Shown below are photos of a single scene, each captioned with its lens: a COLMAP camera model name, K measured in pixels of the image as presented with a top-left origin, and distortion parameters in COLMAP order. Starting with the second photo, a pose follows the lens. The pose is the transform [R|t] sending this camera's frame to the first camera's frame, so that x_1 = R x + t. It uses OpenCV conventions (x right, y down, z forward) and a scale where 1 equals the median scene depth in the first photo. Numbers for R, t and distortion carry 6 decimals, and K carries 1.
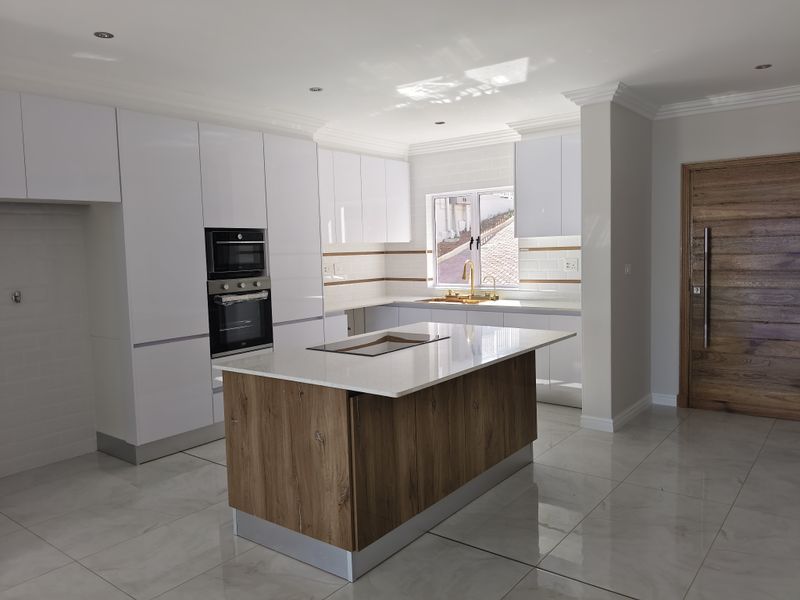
lens RADIAL K [[602.7, 0, 400.0], [0, 602.7, 300.0], [0, 0, 1]] dist [0.094859, -0.167160]
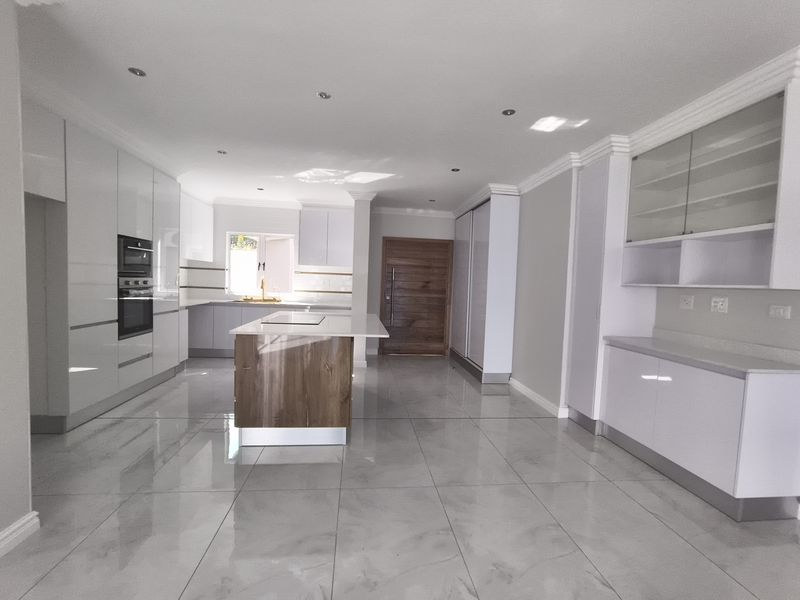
lens RADIAL K [[377.0, 0, 400.8], [0, 377.0, 307.1], [0, 0, 1]] dist [0.001804, 0.000315]
pose [[0.715289, 0.010374, 0.698752, -0.402451], [0.002298, 0.999849, -0.017197, 0.040617], [-0.698825, 0.013906, 0.715157, 0.044277]]
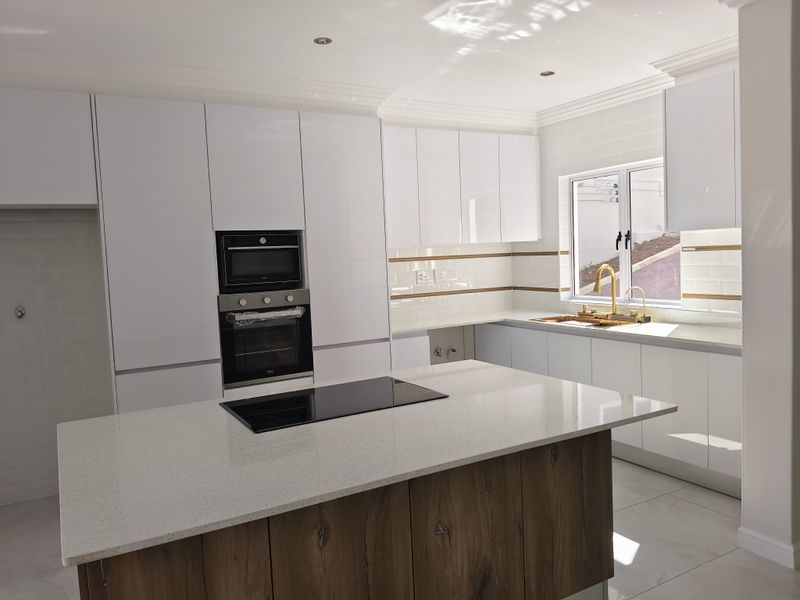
lens RADIAL K [[602.7, 0, 400.0], [0, 602.7, 300.0], [0, 0, 1]] dist [0.094859, -0.167160]
pose [[0.922462, 0.019078, -0.385615, 0.208907], [-0.017233, 0.999818, 0.008241, -0.032846], [0.385702, -0.000957, 0.922623, 0.305057]]
